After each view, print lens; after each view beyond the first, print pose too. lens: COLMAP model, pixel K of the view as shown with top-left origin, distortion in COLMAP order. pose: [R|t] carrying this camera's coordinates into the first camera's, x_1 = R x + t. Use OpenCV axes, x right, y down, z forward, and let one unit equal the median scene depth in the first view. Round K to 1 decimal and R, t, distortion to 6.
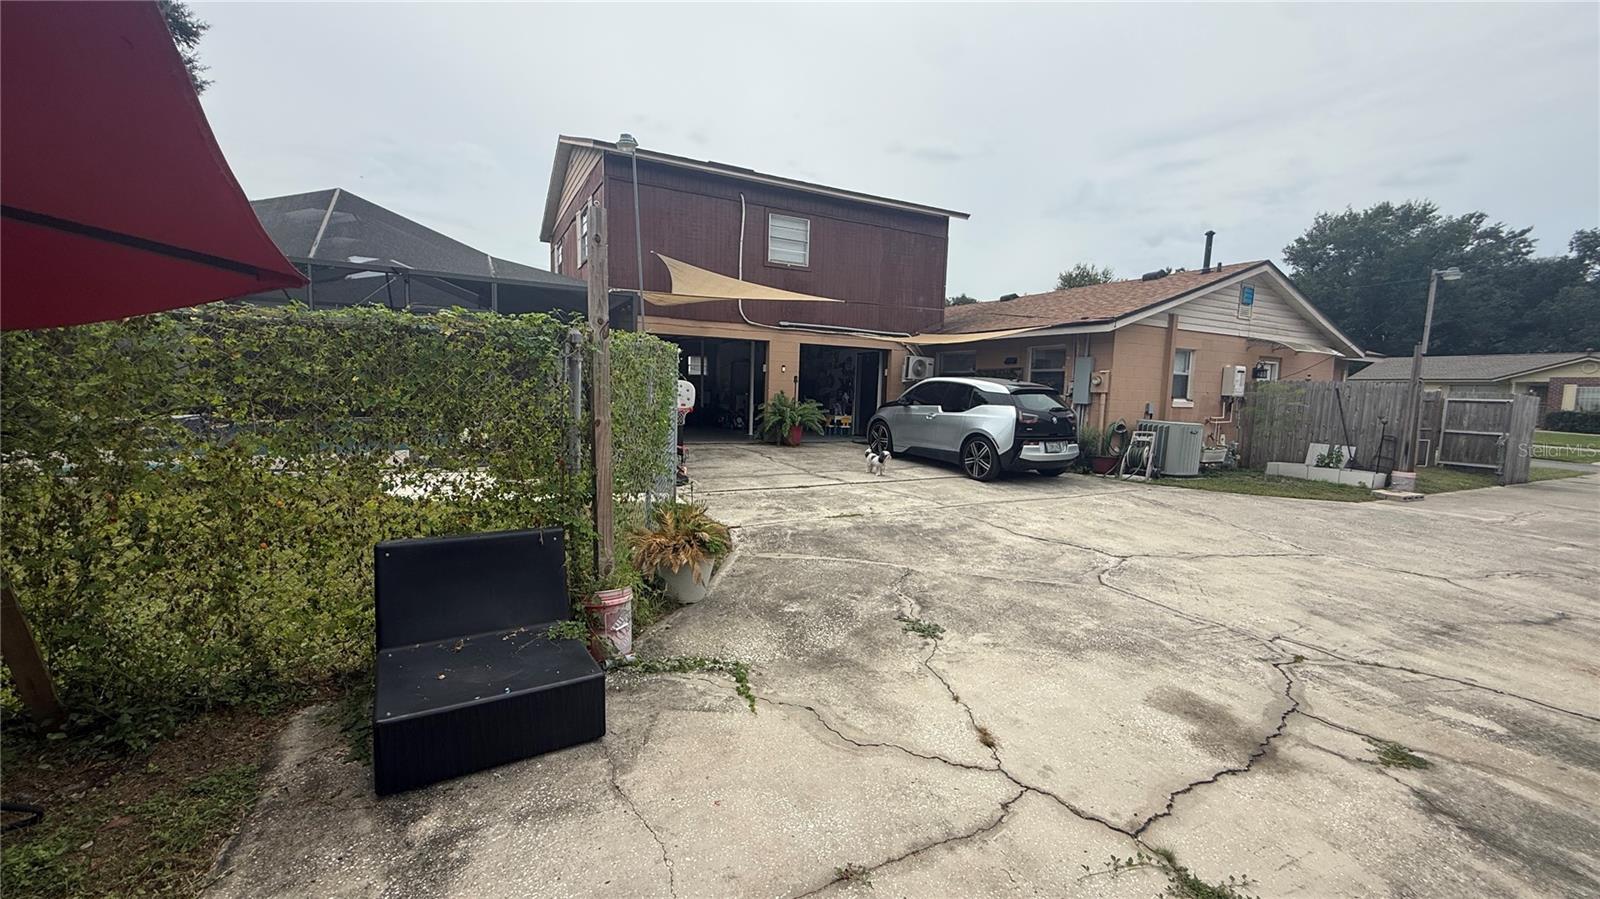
lens RADIAL K [[596.1, 0, 783.7], [0, 596.1, 439.0], [0, 0, 1]] dist [-0.000367, 0.000071]
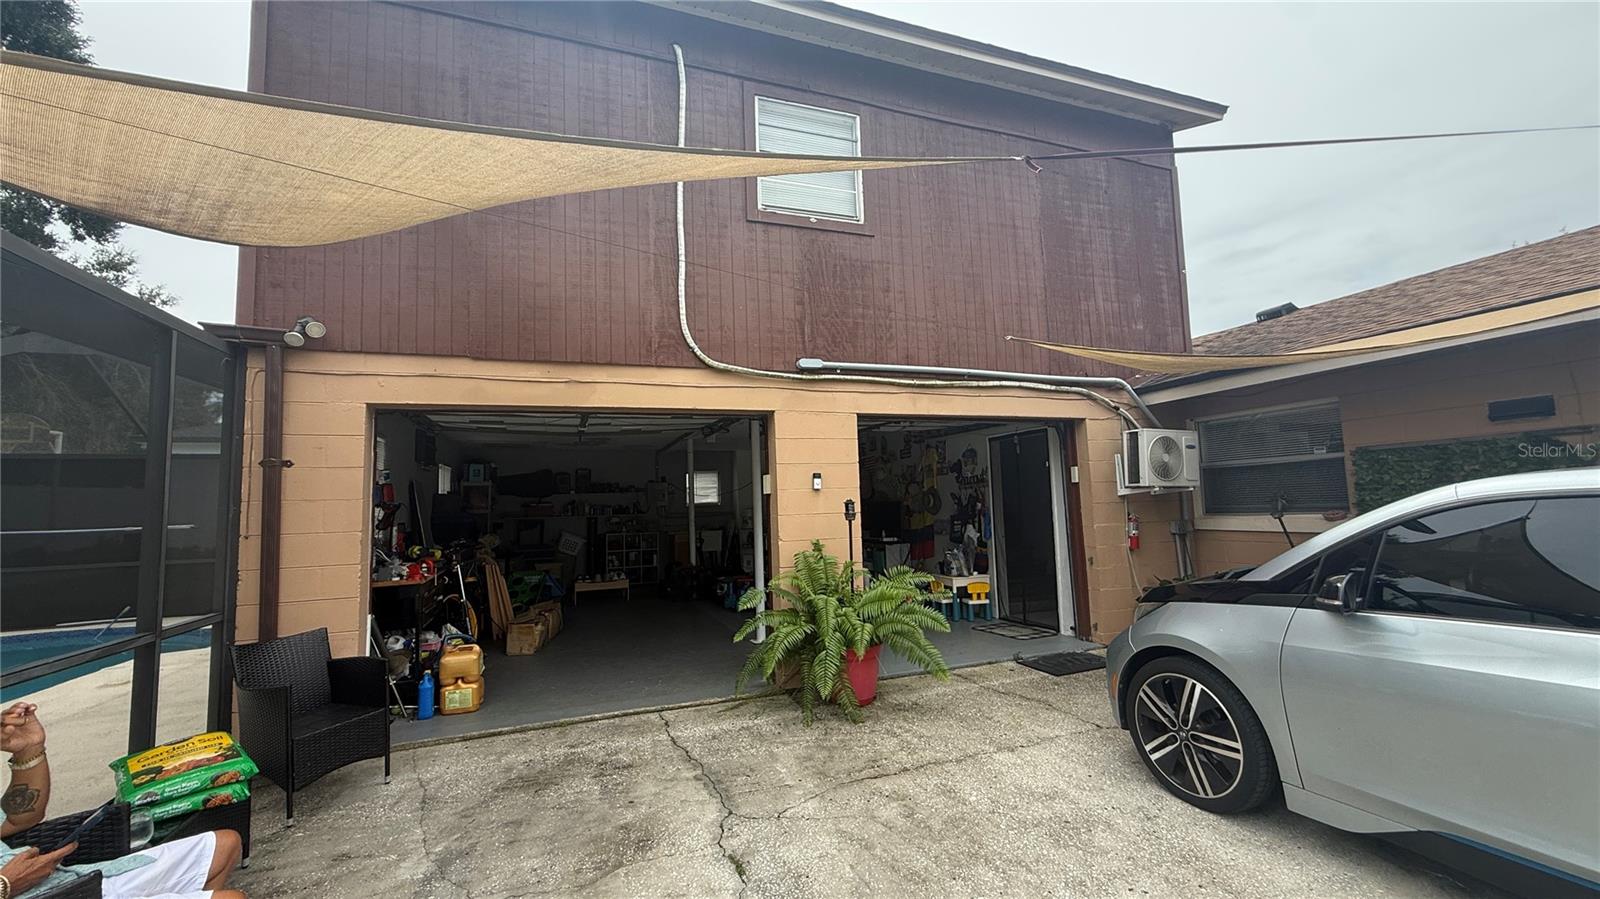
lens RADIAL K [[639.6, 0, 800.0], [0, 639.6, 449.5], [0, 0, 1]] dist [0.000017, 0.000147]
pose [[0.993218, -0.071125, -0.091976, 0.024926], [0.054169, 0.983036, -0.175230, -0.062690], [0.102879, 0.169060, 0.980222, 0.553138]]
